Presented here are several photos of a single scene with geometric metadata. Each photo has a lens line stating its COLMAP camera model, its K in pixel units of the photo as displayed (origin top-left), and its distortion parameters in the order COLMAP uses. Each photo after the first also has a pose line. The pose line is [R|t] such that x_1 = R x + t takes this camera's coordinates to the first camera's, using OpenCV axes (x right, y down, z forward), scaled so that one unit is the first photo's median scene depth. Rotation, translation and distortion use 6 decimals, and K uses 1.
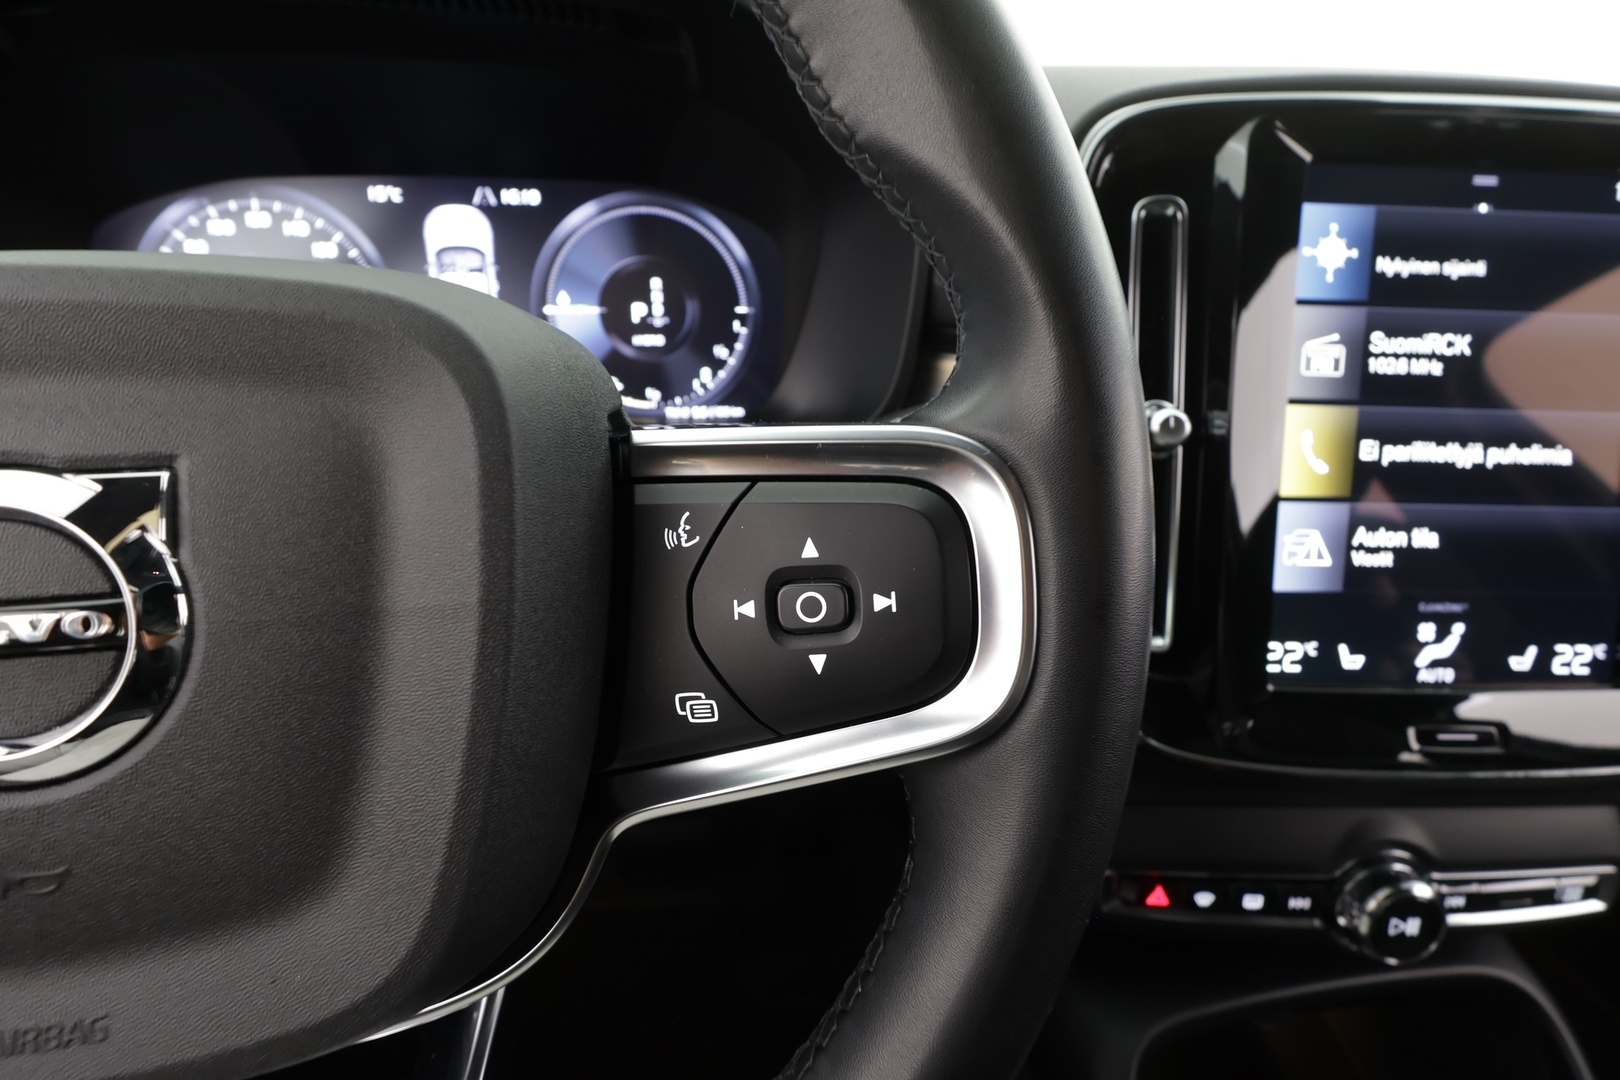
lens RADIAL K [[793.3, 0, 820.4], [0, 793.3, 556.7], [0, 0, 1]] dist [0.000551, -0.000042]
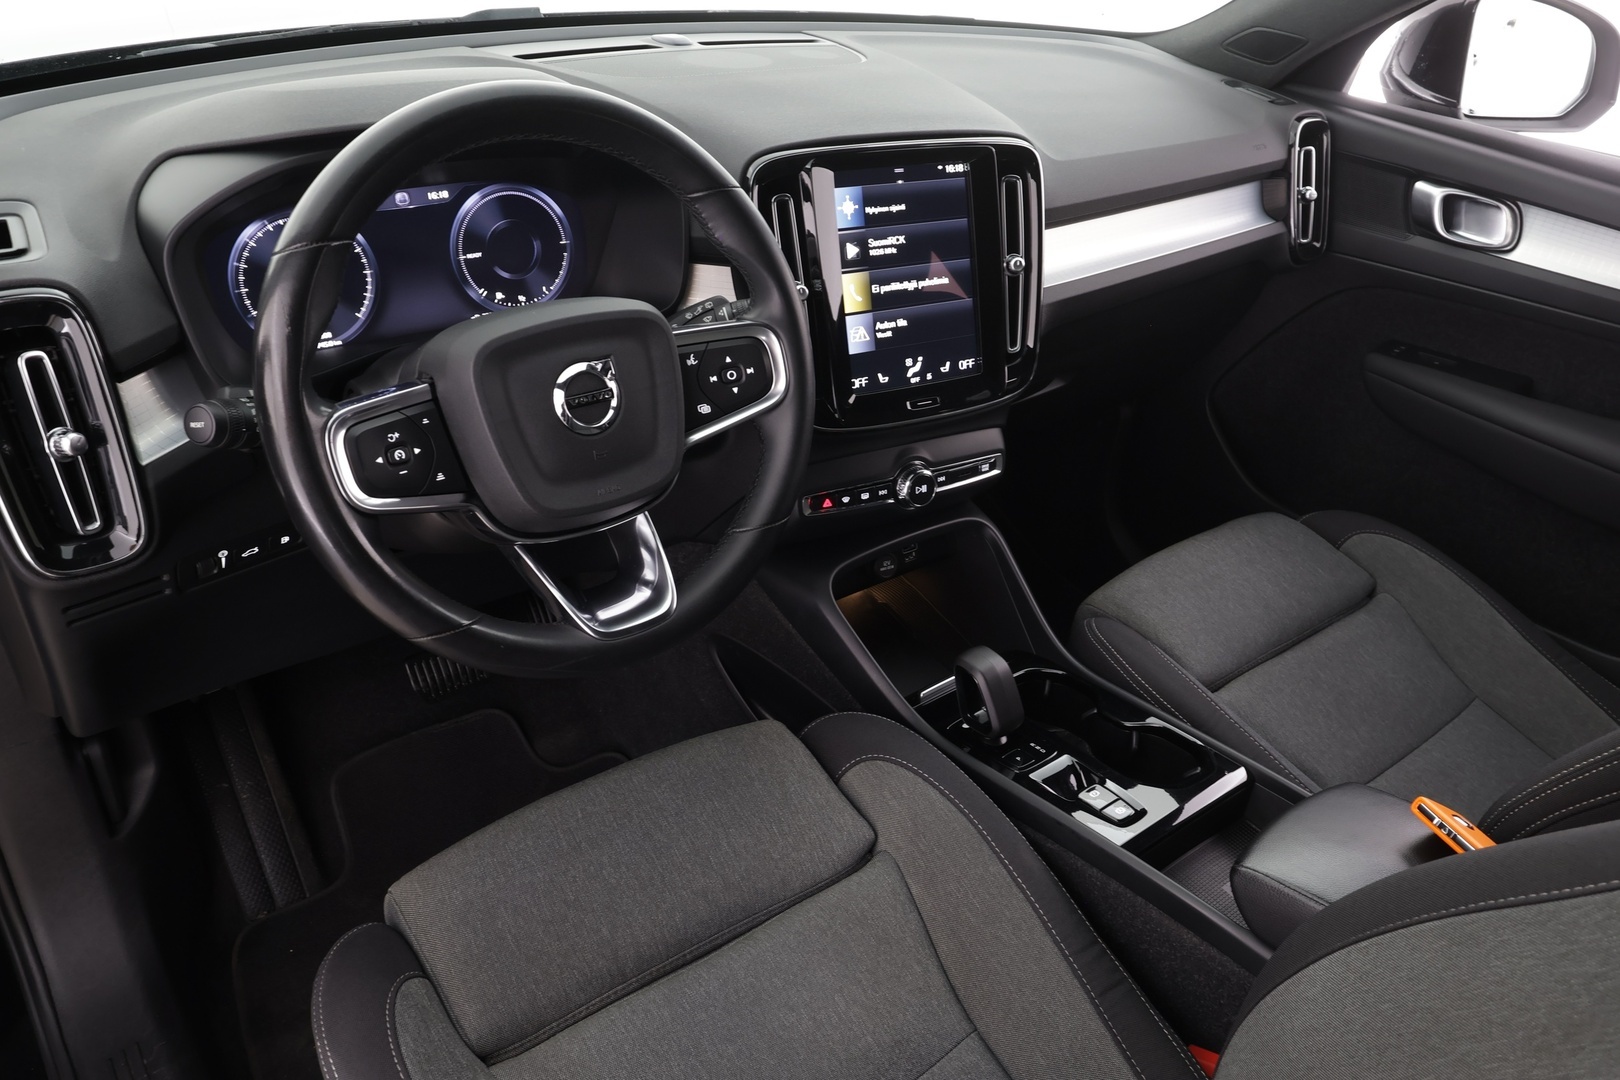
lens RADIAL K [[1164.3, 0, 807.0], [0, 1164.3, 547.7], [0, 0, 1]] dist [-0.002473, 0.004074]
pose [[0.884378, -0.221887, 0.410660, -1.070378], [0.163991, 0.971404, 0.171702, -0.013925], [-0.437016, -0.084505, 0.895476, -2.055119]]
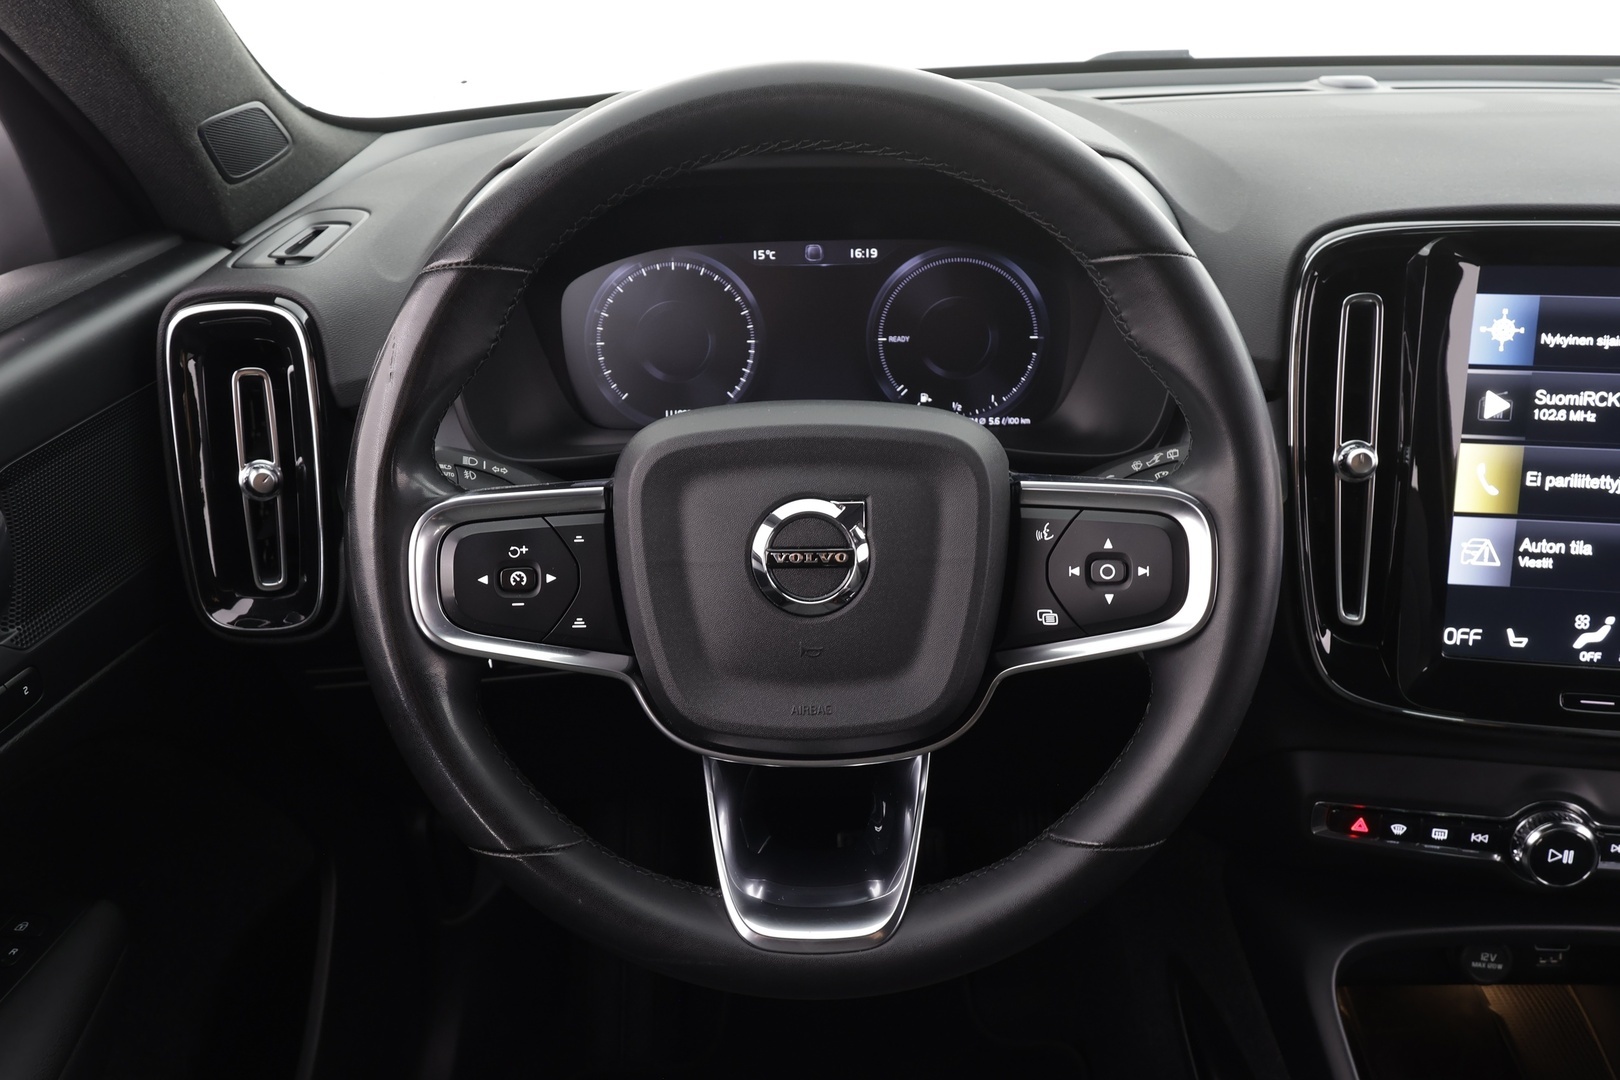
lens RADIAL K [[1247.5, 0, 816.7], [0, 1247.5, 550.5], [0, 0, 1]] dist [-0.004198, 0.002887]
pose [[0.983098, 0.038049, -0.179082, -0.091980], [-0.035592, 0.999223, 0.016915, -0.009685], [0.179586, -0.010255, 0.983689, -1.206614]]
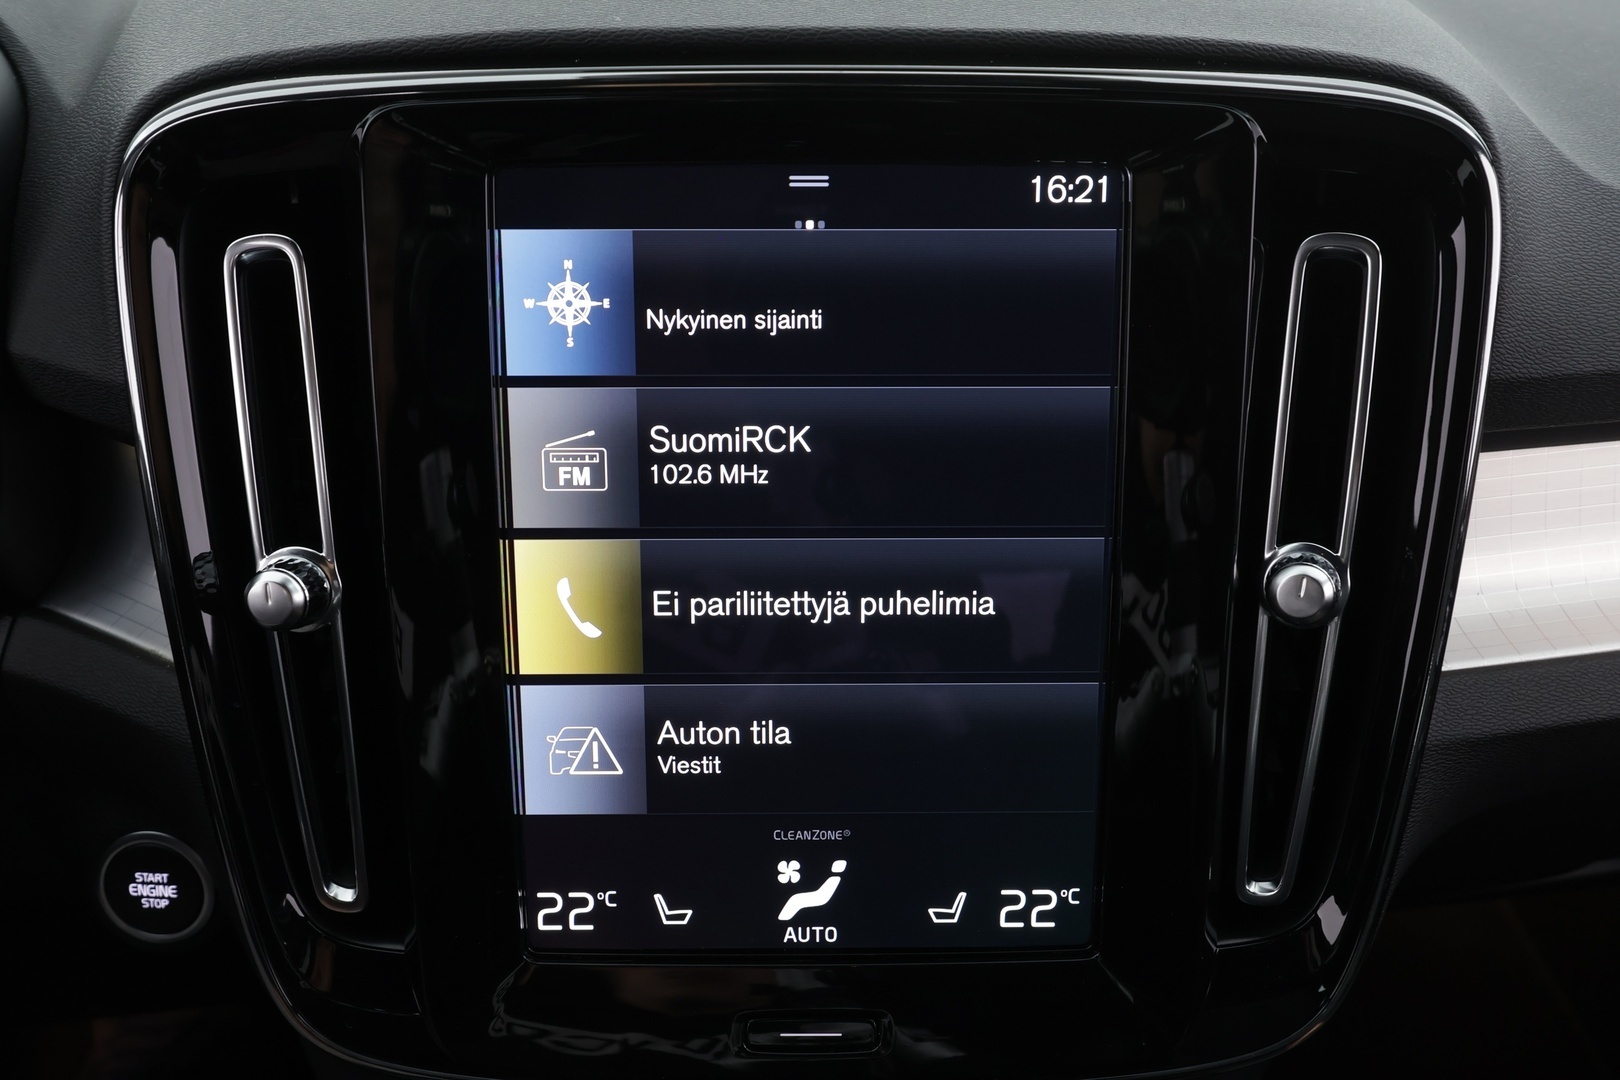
lens RADIAL K [[1387.8, 0, 806.6], [0, 1387.8, 556.2], [0, 0, 1]] dist [-0.011092, -0.000468]
pose [[0.998774, -0.012207, -0.047972, 0.850054], [0.016581, 0.995632, 0.091884, -0.270368], [0.046640, -0.092567, 0.994614, -0.105197]]
